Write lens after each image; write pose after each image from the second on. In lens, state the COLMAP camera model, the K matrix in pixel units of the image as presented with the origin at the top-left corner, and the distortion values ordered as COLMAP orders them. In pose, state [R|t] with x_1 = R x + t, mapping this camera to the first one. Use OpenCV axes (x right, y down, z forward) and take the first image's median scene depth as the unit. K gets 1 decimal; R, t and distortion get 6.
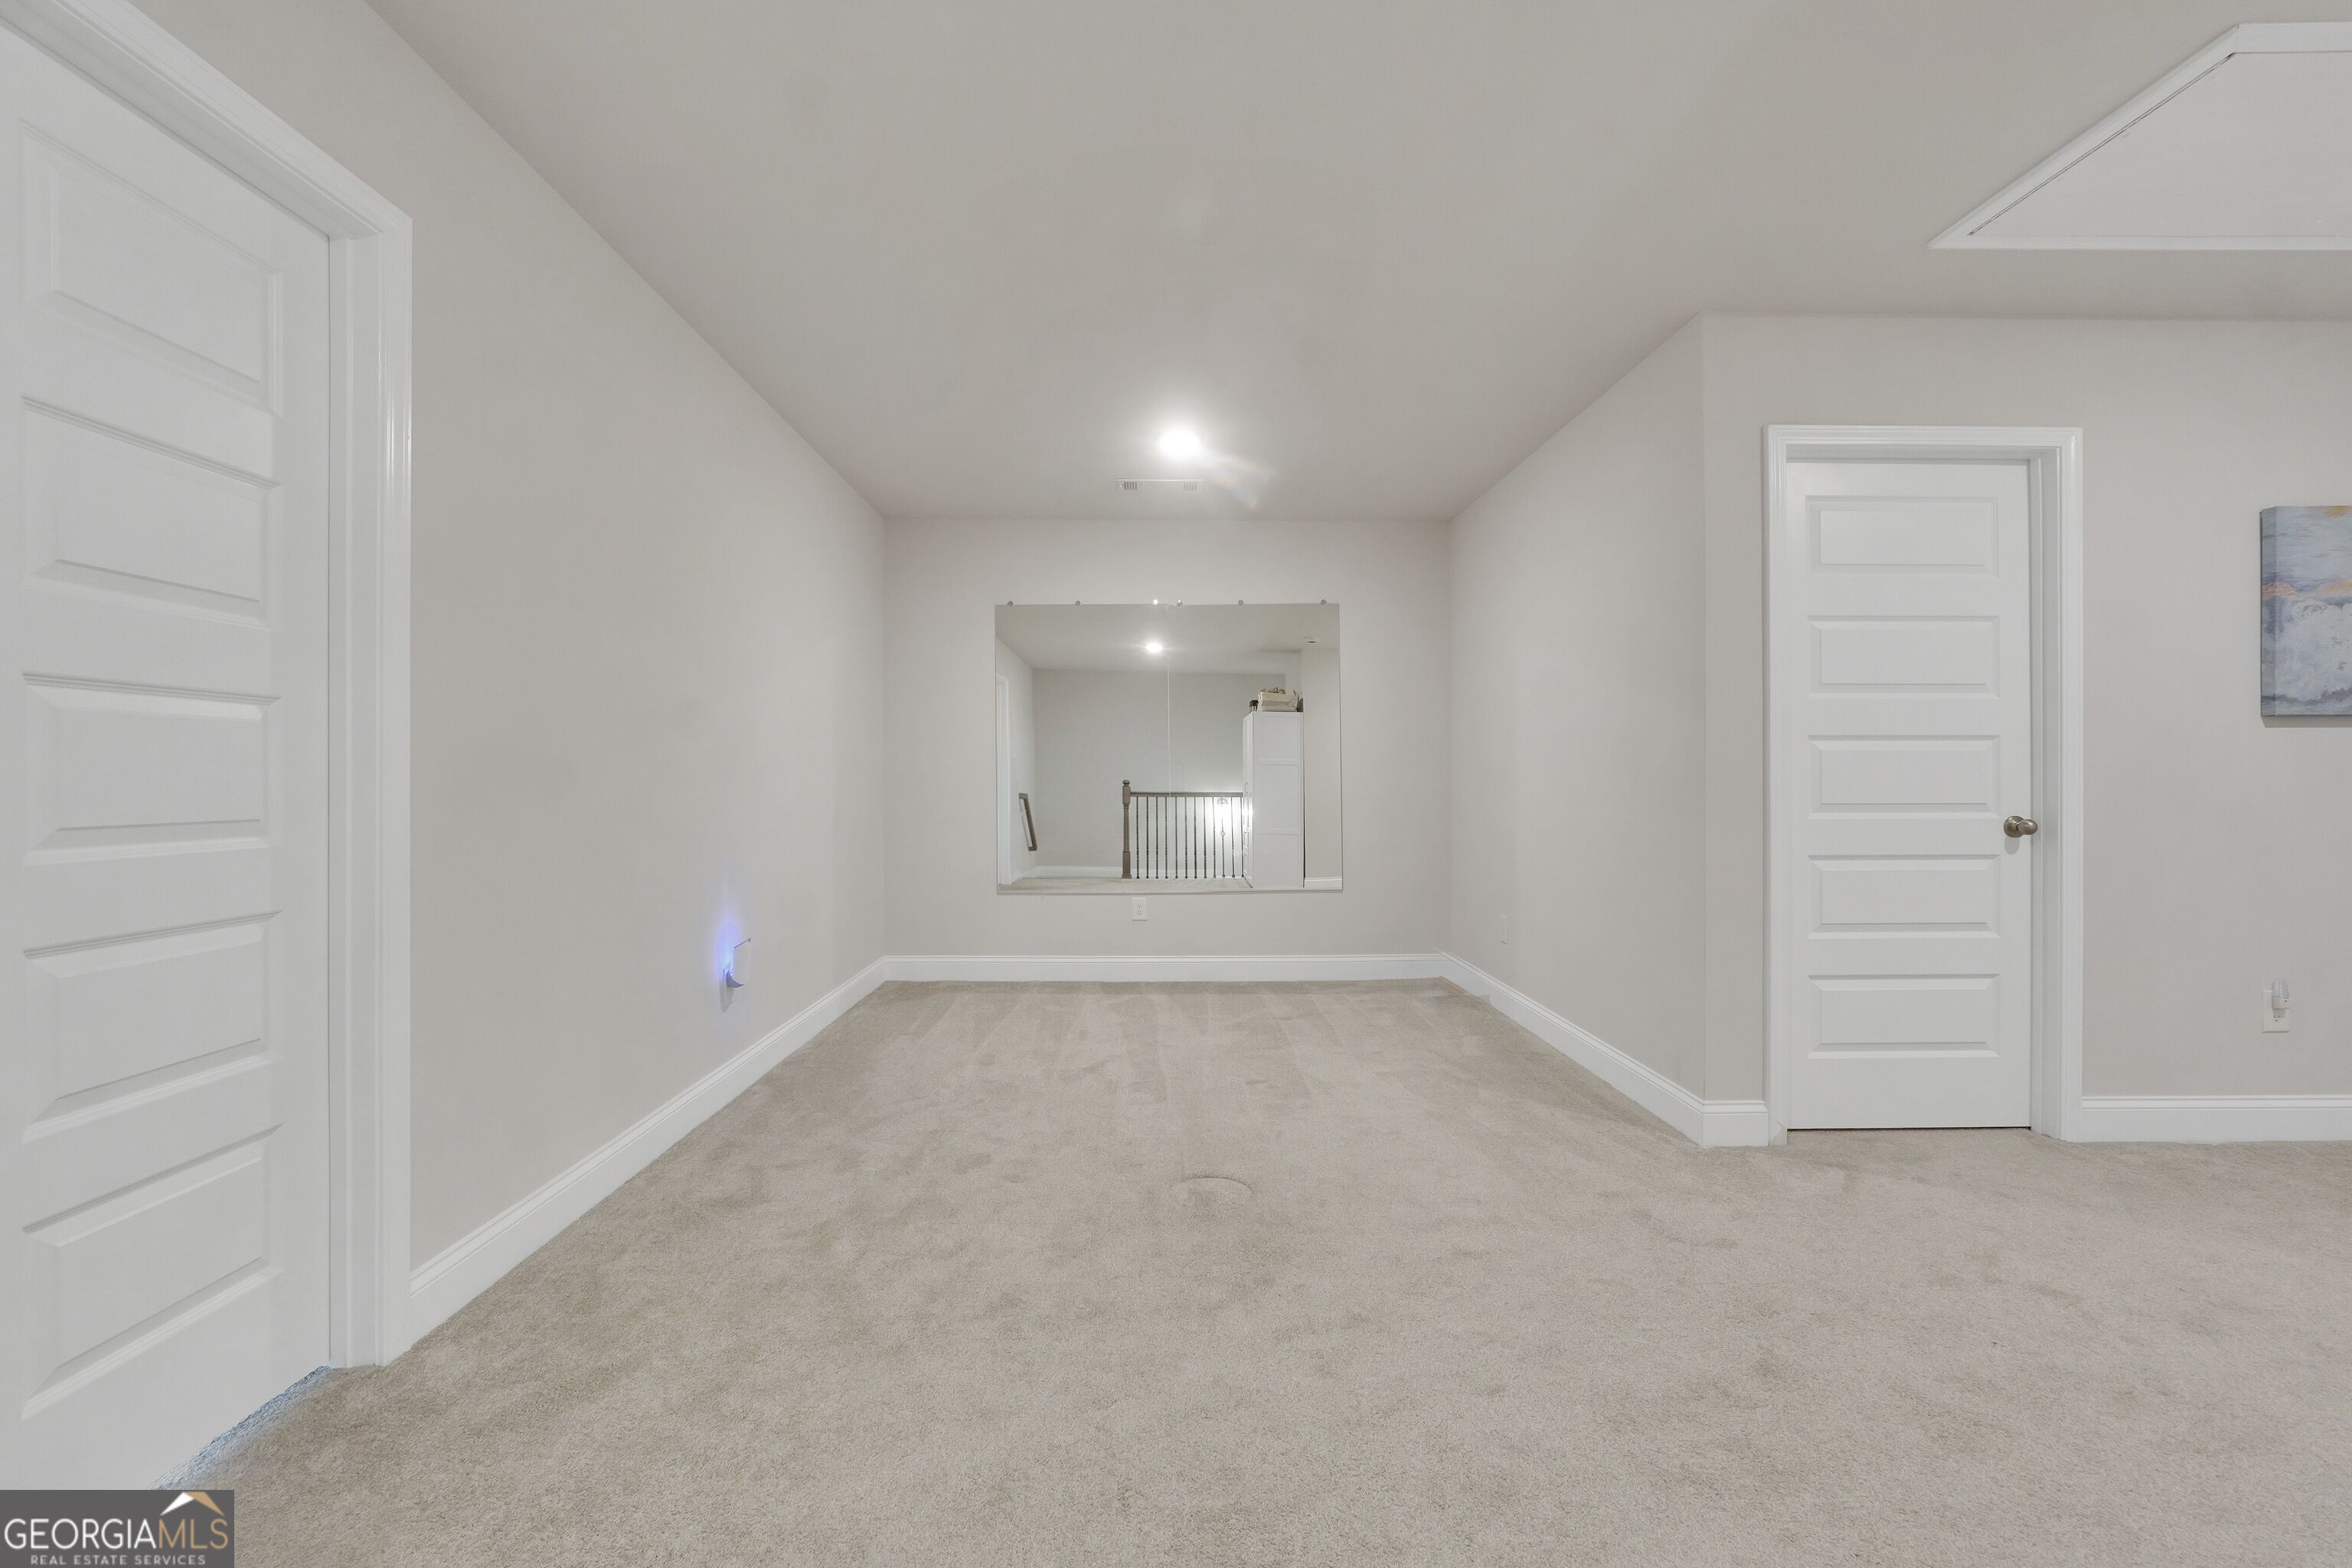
lens RADIAL K [[996.8, 0, 1161.2], [0, 996.8, 791.6], [0, 0, 1]] dist [-0.021669, 0.008162]
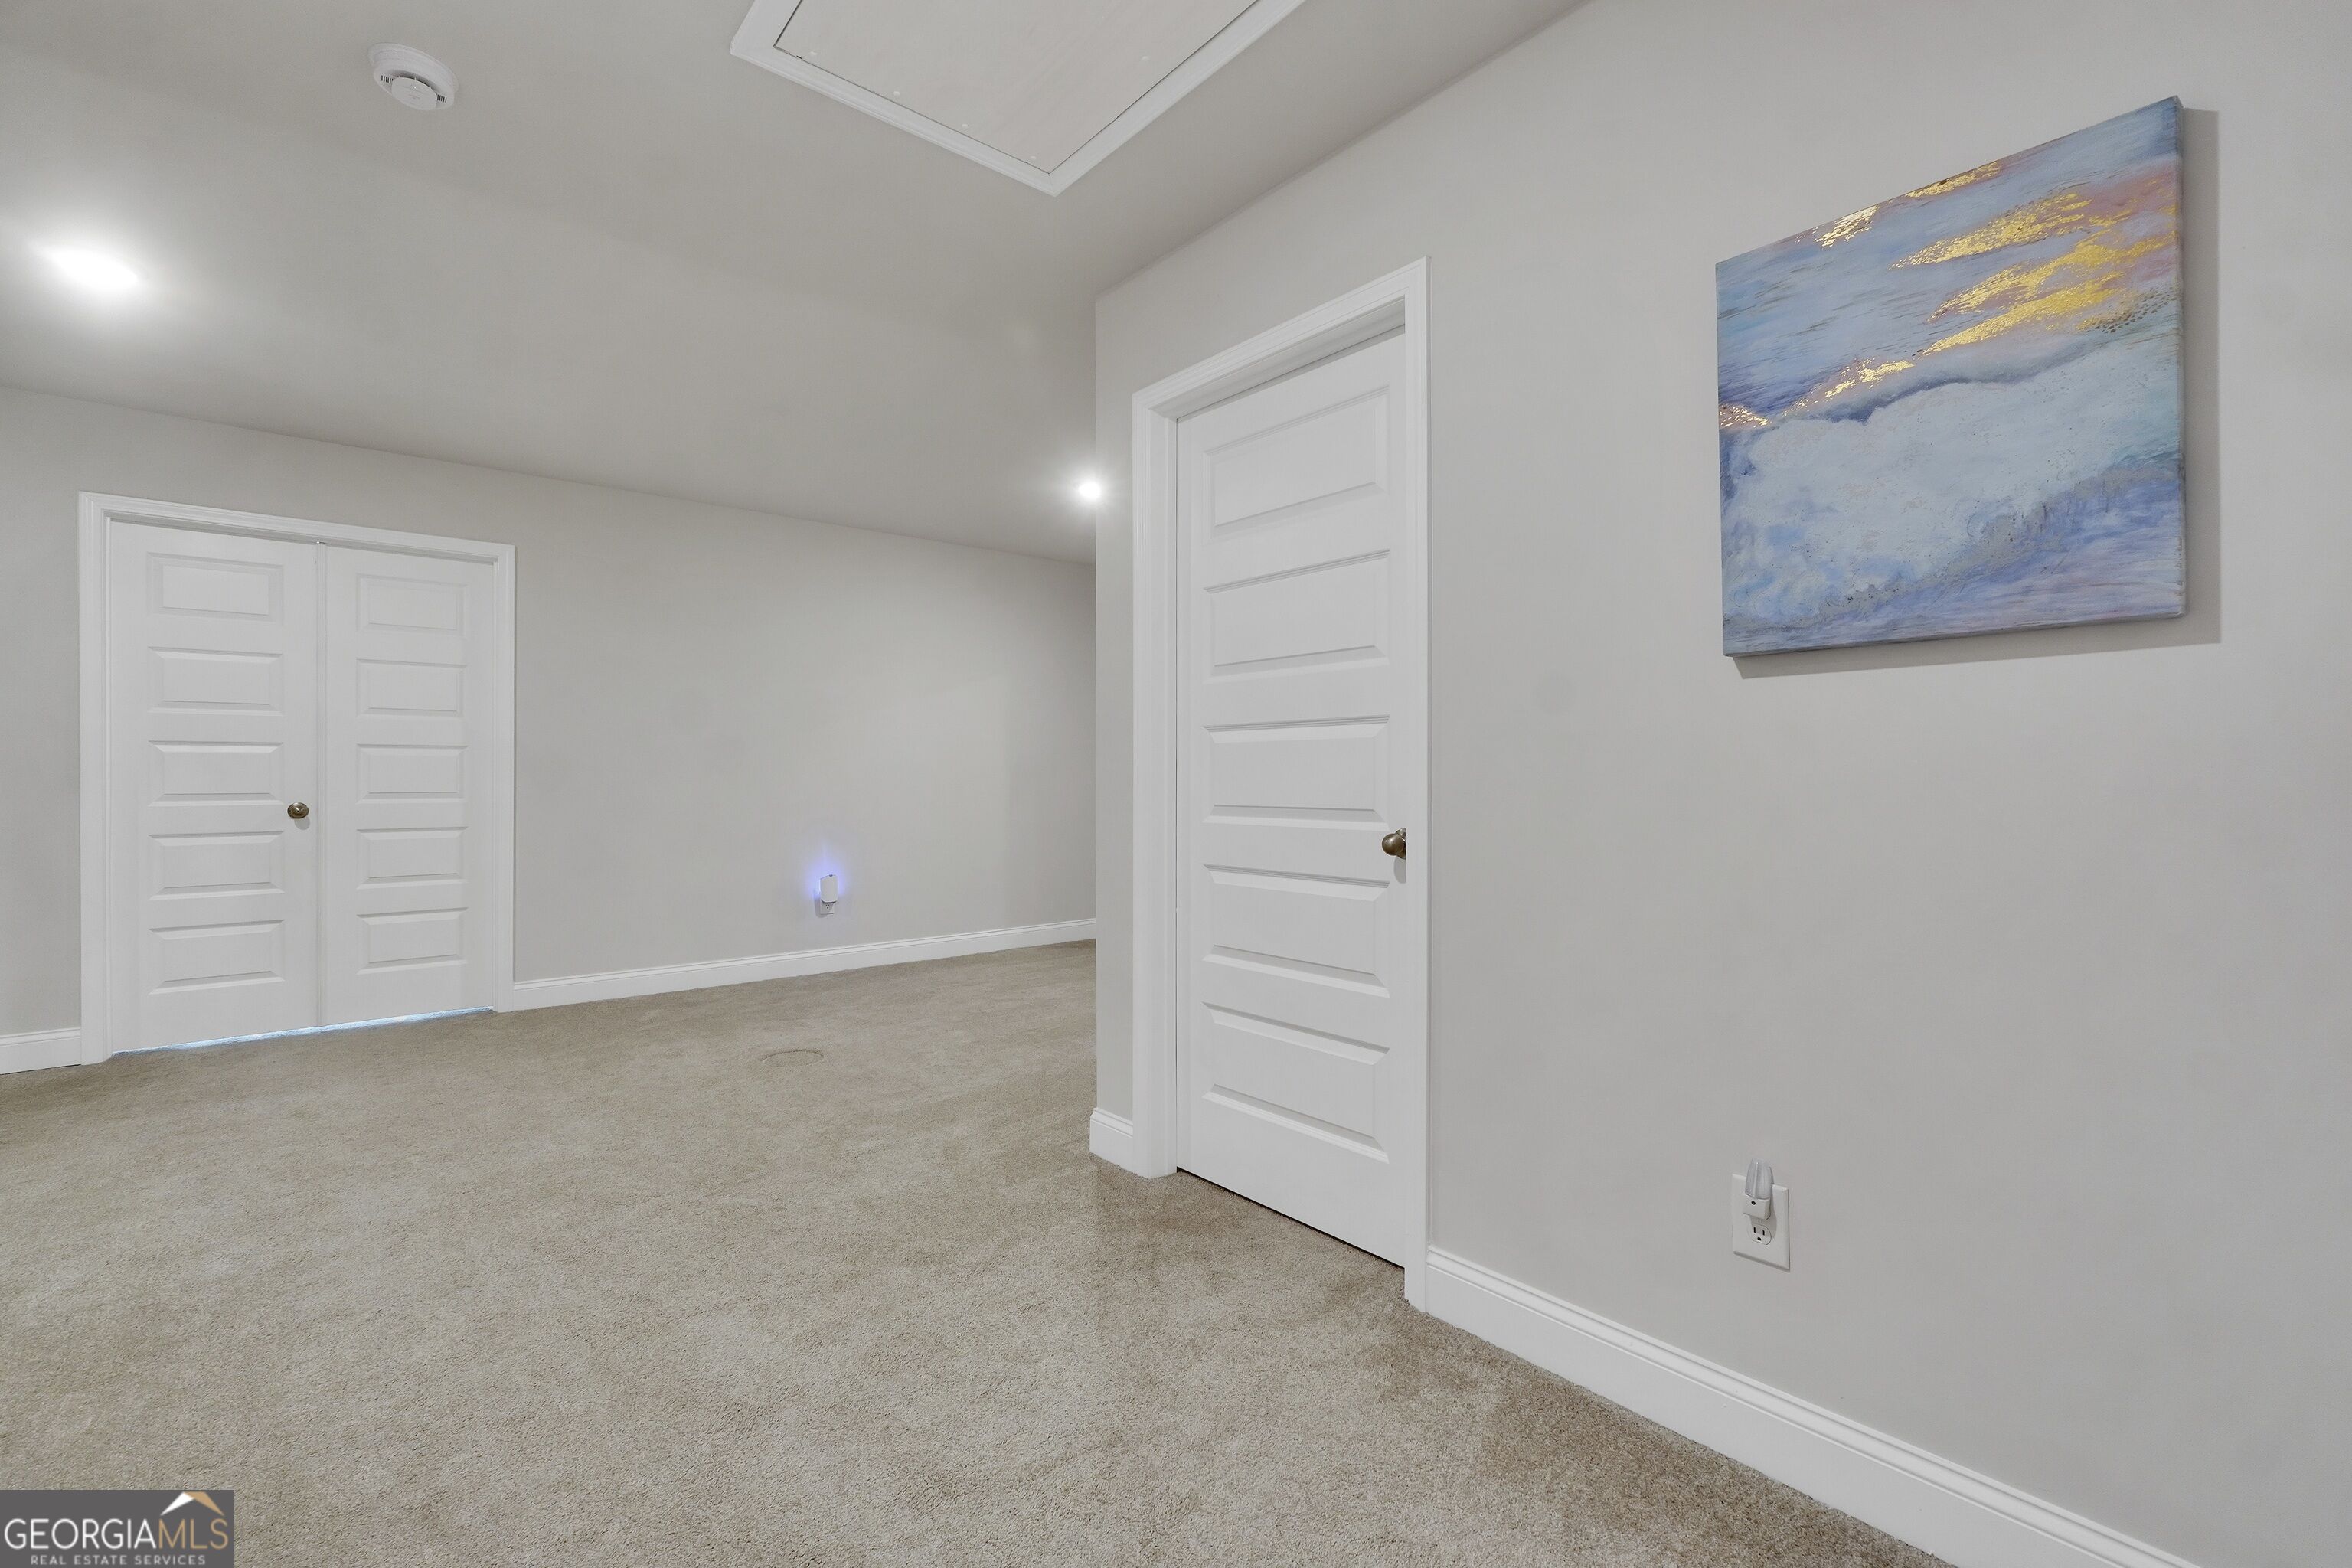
lens RADIAL K [[996.8, 0, 1161.2], [0, 996.8, 791.6], [0, 0, 1]] dist [-0.021669, 0.008162]
pose [[0.640909, 0.013855, -0.767492, 1.338219], [-0.002406, 0.999868, 0.016041, -0.012692], [0.767613, -0.008435, 0.640858, 0.424892]]
